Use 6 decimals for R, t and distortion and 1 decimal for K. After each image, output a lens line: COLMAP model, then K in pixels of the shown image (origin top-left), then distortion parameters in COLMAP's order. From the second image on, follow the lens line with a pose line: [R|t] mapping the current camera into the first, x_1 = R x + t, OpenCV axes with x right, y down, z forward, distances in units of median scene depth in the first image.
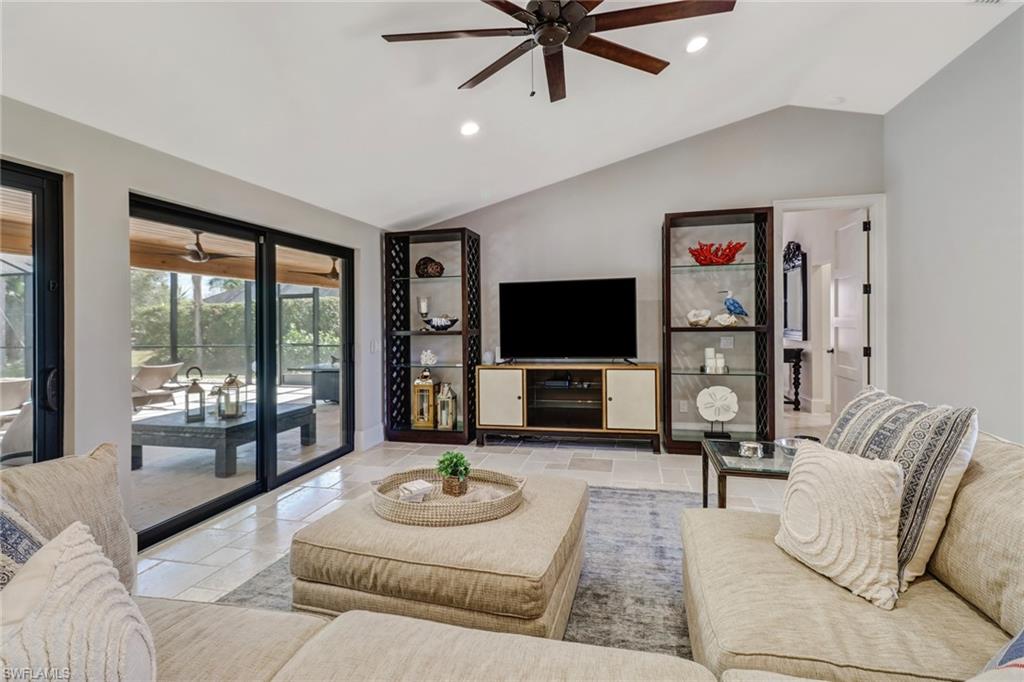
lens RADIAL K [[478.7, 0, 515.4], [0, 478.7, 319.9], [0, 0, 1]] dist [0.006337, -0.000435]
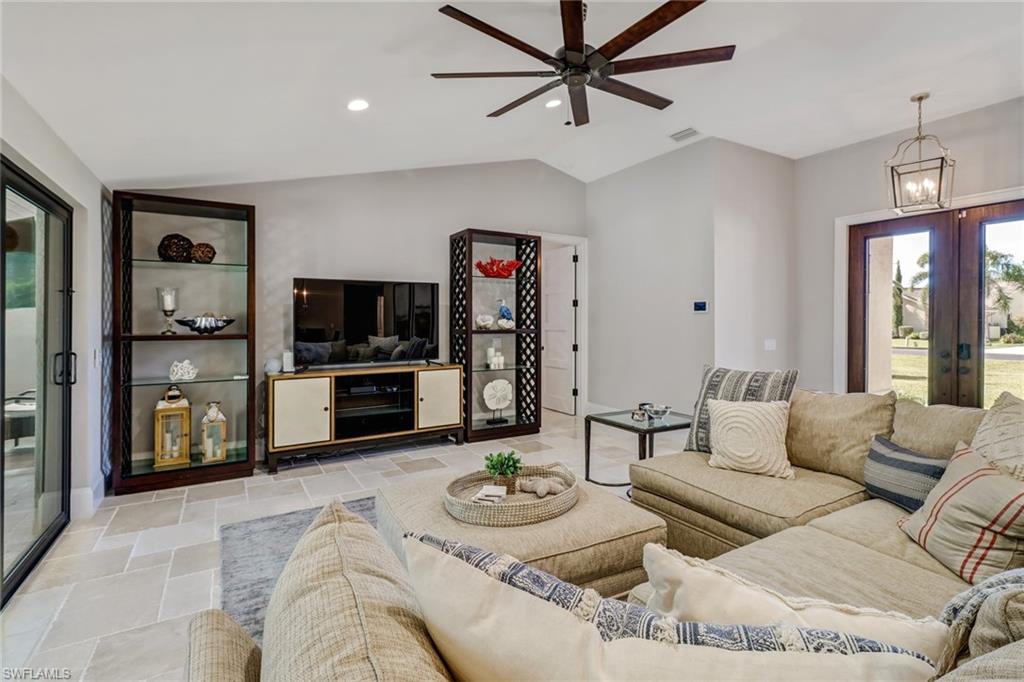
lens RADIAL K [[478.7, 0, 515.4], [0, 478.7, 319.9], [0, 0, 1]] dist [0.006337, -0.000435]
pose [[0.713764, 0.017734, 0.700162, -0.363502], [-0.011259, 0.999841, -0.013846, 0.005513], [-0.700296, 0.002000, 0.713850, 0.116777]]
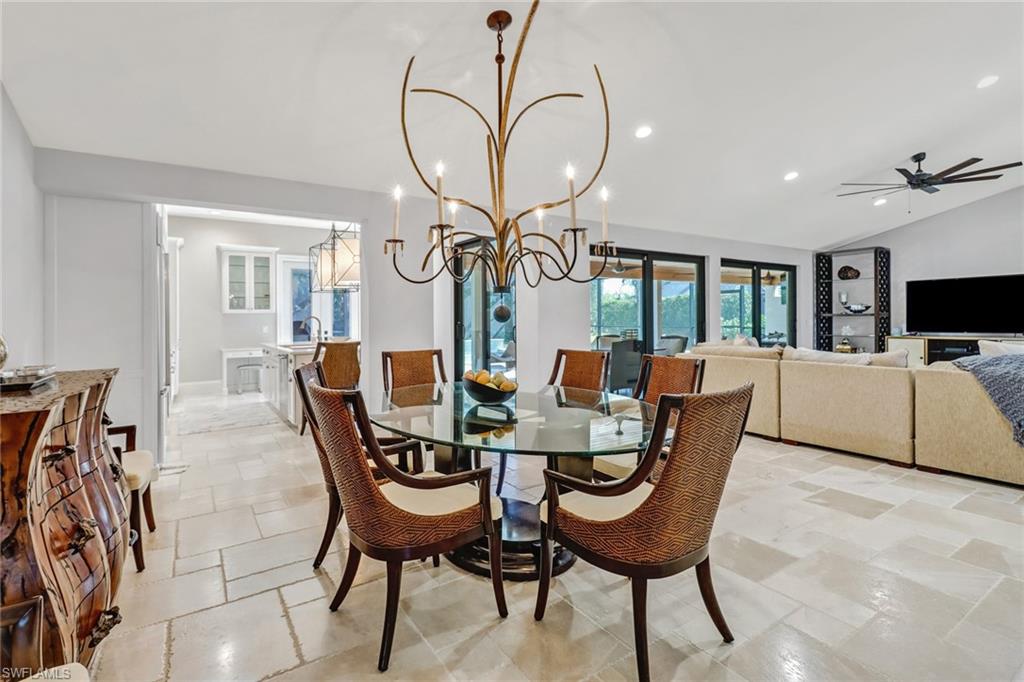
lens RADIAL K [[478.7, 0, 515.4], [0, 478.7, 319.9], [0, 0, 1]] dist [0.006337, -0.000435]
pose [[0.728061, 0.012100, -0.685405, 0.113033], [-0.002526, 0.999885, 0.014969, 0.025173], [0.685508, -0.009167, 0.728008, -0.967470]]
